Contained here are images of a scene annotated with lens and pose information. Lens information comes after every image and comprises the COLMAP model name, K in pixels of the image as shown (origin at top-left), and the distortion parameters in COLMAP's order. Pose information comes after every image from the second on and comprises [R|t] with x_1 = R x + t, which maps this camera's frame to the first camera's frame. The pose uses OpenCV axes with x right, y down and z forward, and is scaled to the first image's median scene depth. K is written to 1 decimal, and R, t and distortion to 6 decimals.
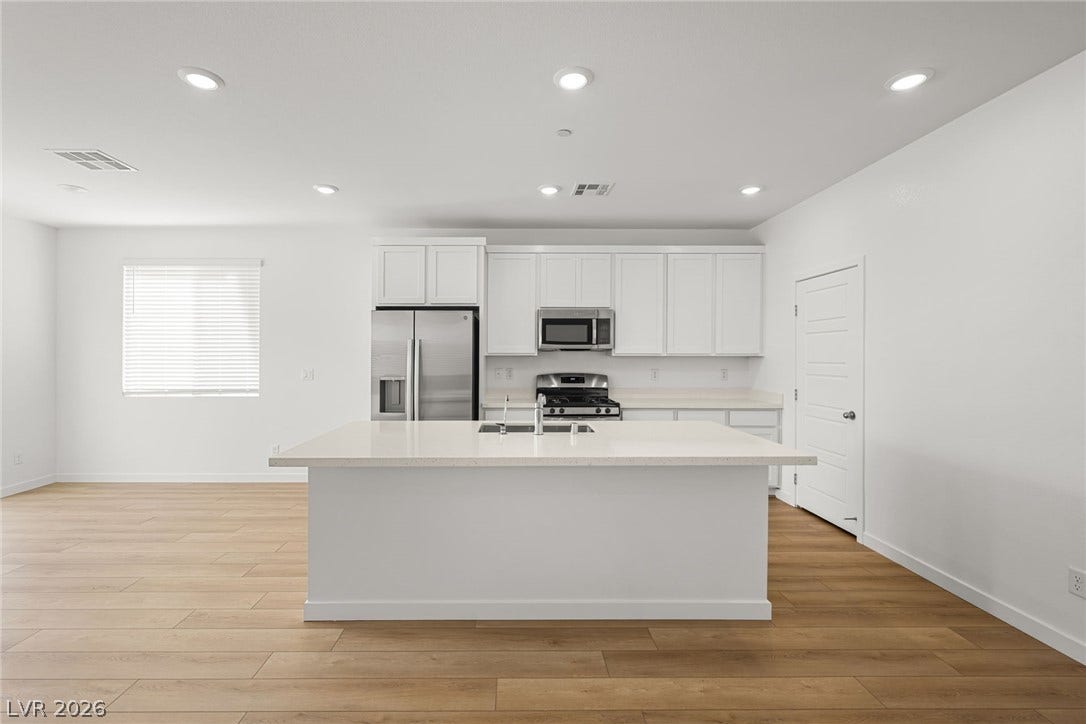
lens RADIAL K [[460.3, 0, 524.8], [0, 460.3, 362.8], [0, 0, 1]] dist [-0.001927, -0.000353]
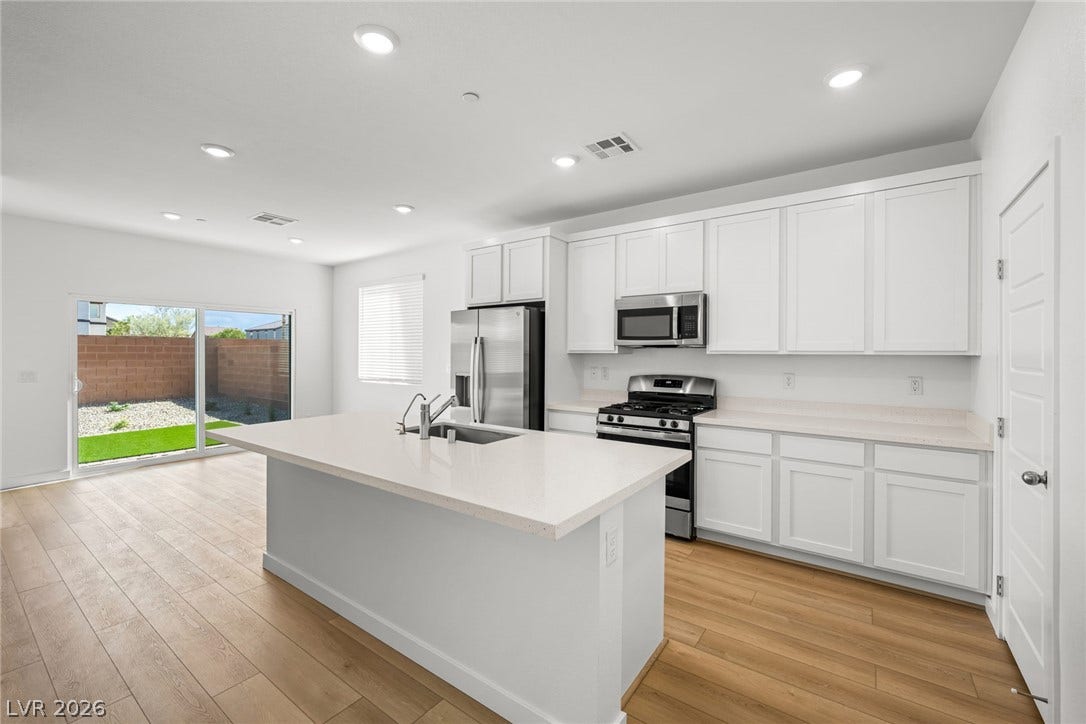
lens RADIAL K [[455.4, 0, 545.7], [0, 455.4, 356.2], [0, 0, 1]] dist [0.001117, -0.000097]
pose [[0.803040, 0.006515, -0.595889, 0.435330], [-0.013651, 0.999879, -0.007465, -0.001968], [0.595769, 0.014130, 0.803032, 0.238086]]
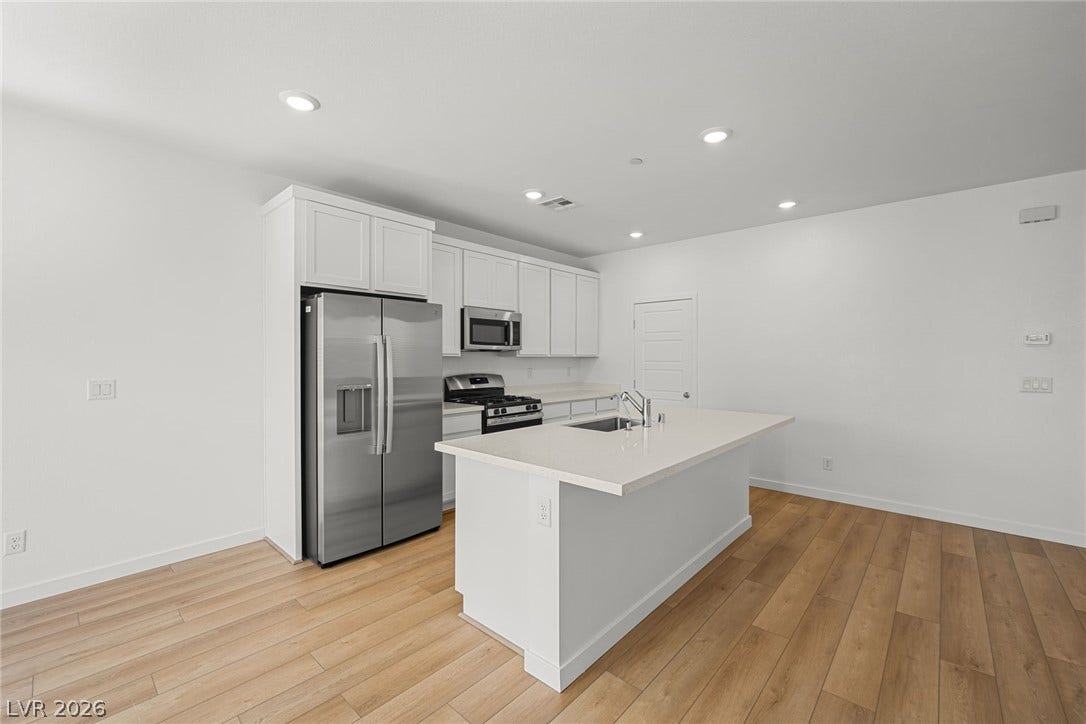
lens RADIAL K [[443.5, 0, 543.0], [0, 443.5, 362.0], [0, 0, 1]] dist [-0.000472, -0.000153]
pose [[0.680449, -0.008871, 0.732742, -0.539094], [0.010759, 0.999940, 0.002115, -0.004077], [-0.732717, 0.006444, 0.680503, 0.255864]]
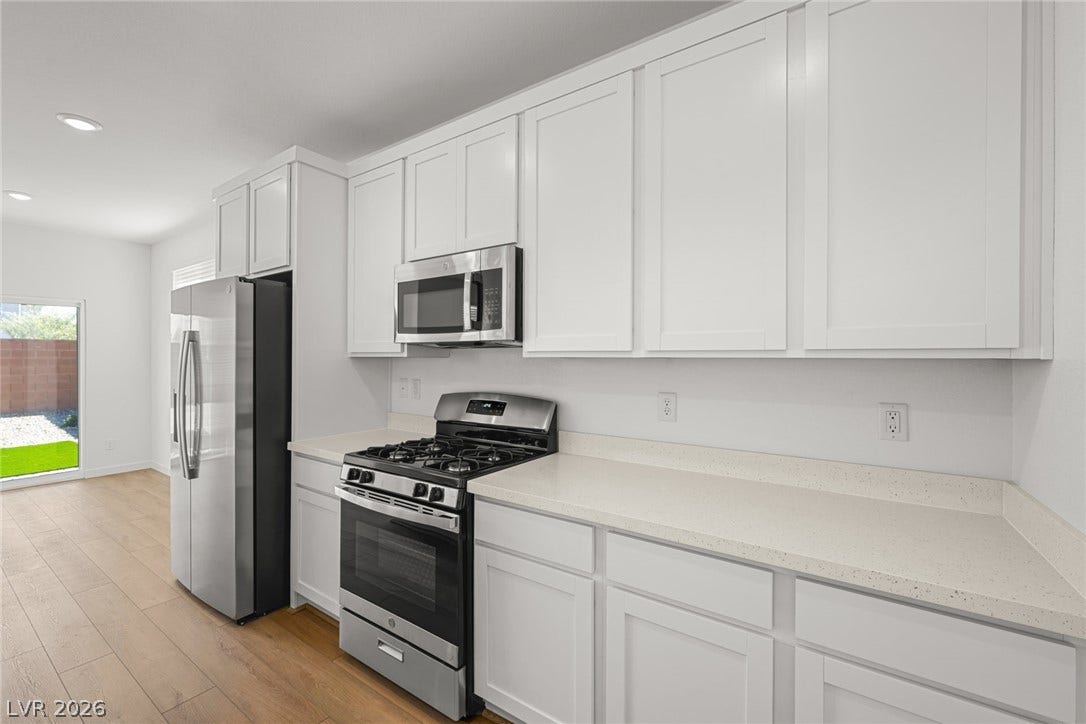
lens RADIAL K [[455.4, 0, 545.7], [0, 455.4, 356.2], [0, 0, 1]] dist [0.001117, -0.000097]
pose [[0.815874, -0.000952, -0.578228, 0.457936], [-0.009947, 0.999828, -0.015682, -0.009994], [0.578144, 0.018546, 0.815724, 0.686048]]
